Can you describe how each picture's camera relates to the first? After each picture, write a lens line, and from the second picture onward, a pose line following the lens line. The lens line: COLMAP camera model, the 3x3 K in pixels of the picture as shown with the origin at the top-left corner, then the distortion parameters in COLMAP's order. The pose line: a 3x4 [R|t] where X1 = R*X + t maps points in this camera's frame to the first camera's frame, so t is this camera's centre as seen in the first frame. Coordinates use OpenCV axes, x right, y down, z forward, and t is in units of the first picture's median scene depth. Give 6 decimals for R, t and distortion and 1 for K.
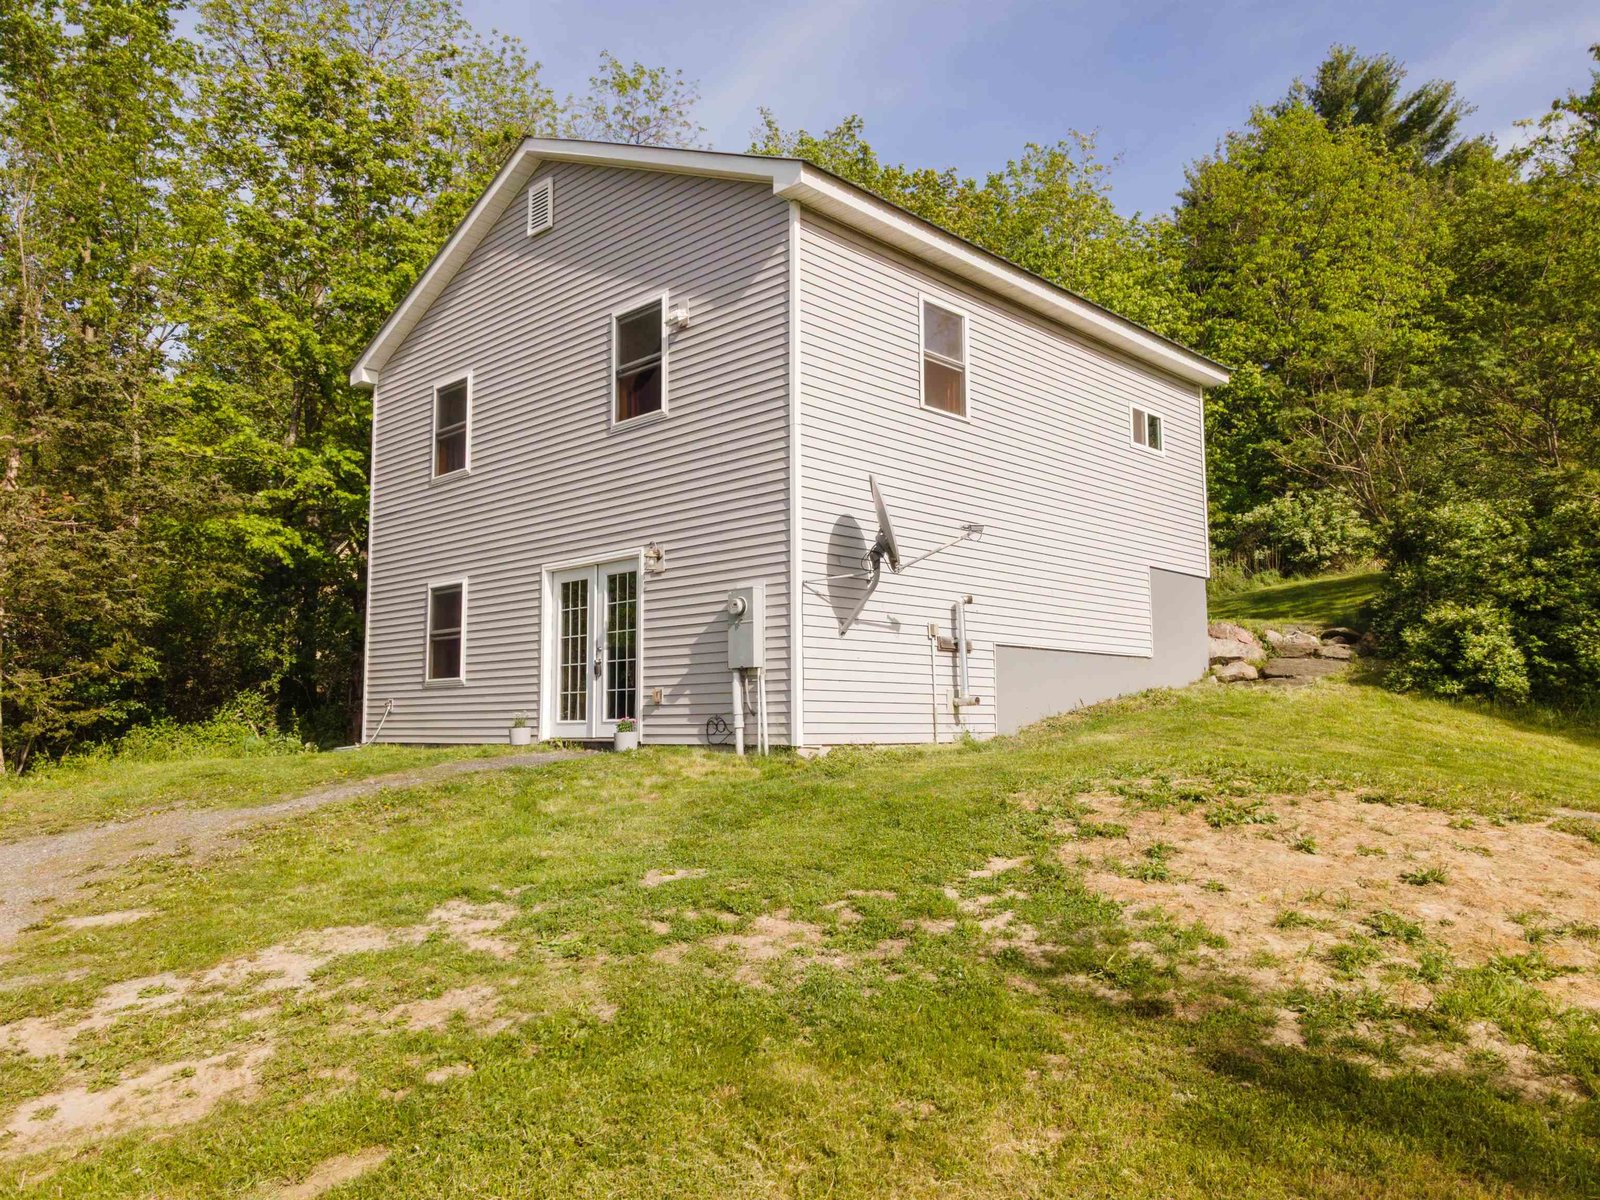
lens RADIAL K [[1163.0, 0, 804.7], [0, 1163.0, 596.7], [0, 0, 1]] dist [0.054423, 0.011673]
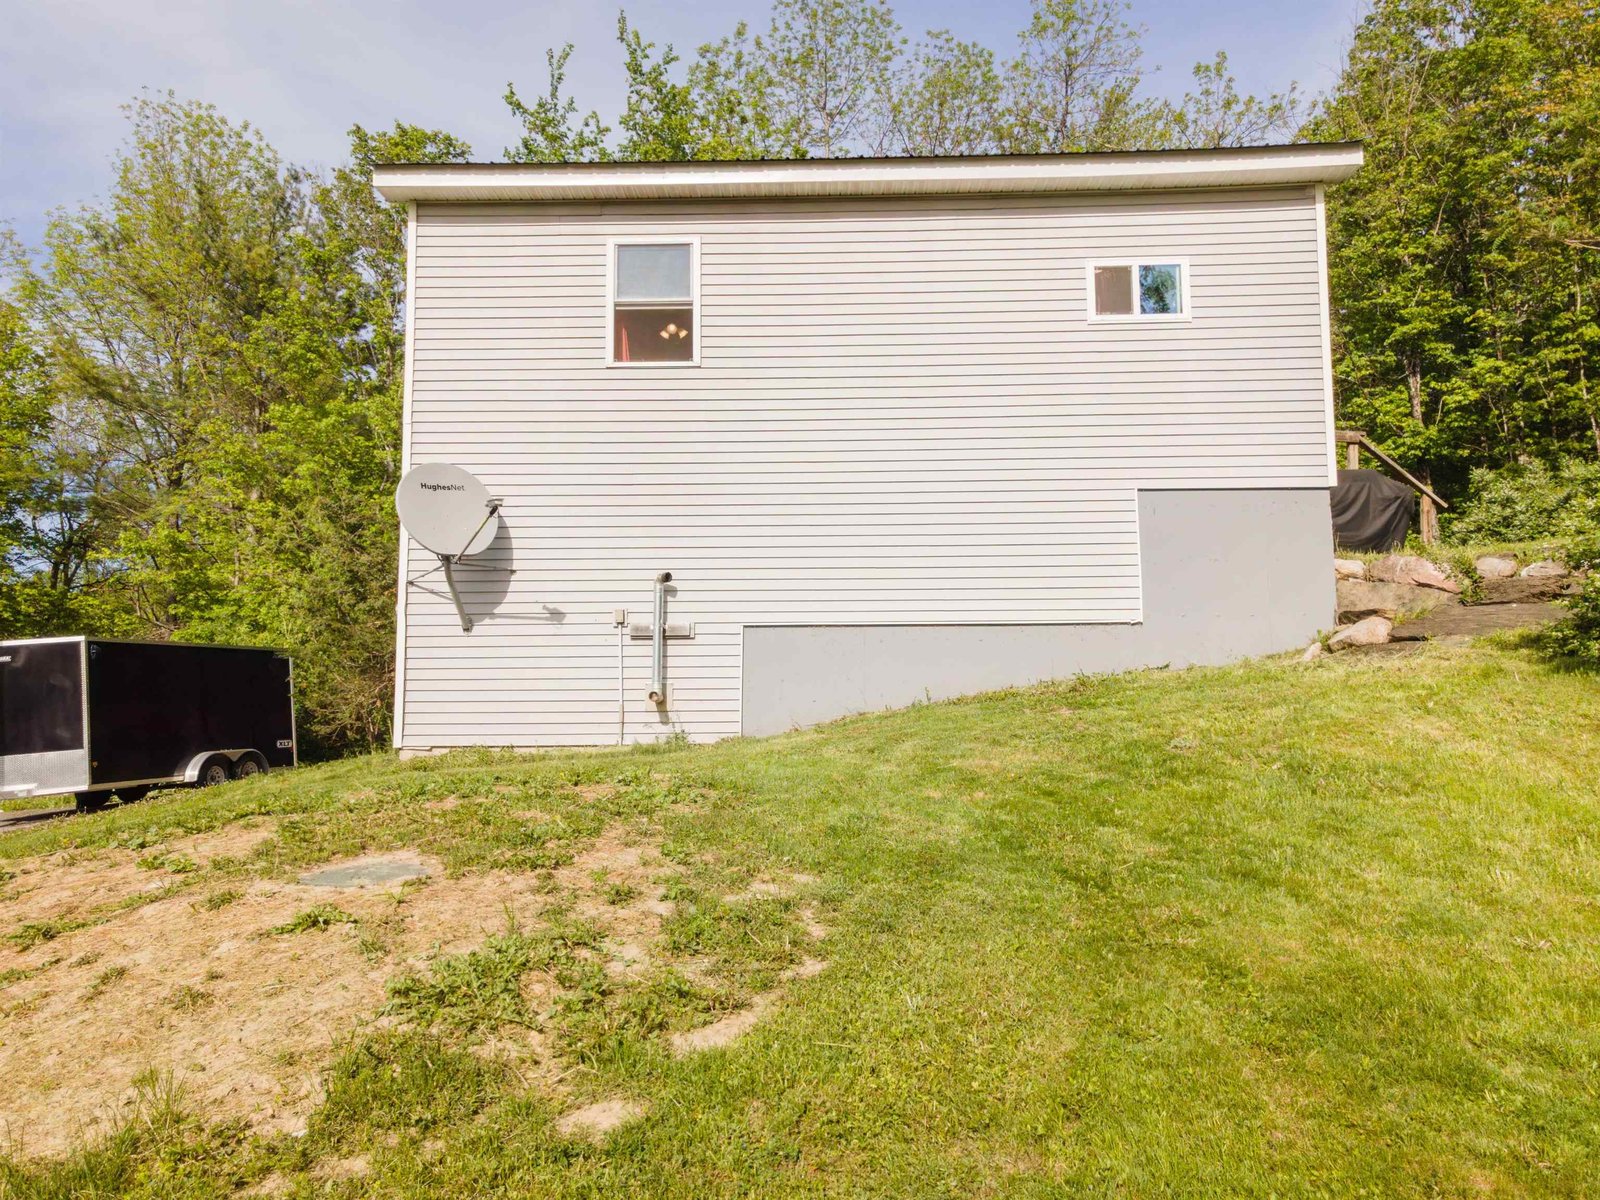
lens RADIAL K [[1163.0, 0, 803.8], [0, 1163.0, 594.0], [0, 0, 1]] dist [0.054423, 0.011673]
pose [[0.678531, -0.082566, -0.729917, 0.788537], [0.085384, 0.995793, -0.033268, 0.049140], [0.729593, -0.039750, 0.682725, 0.466588]]
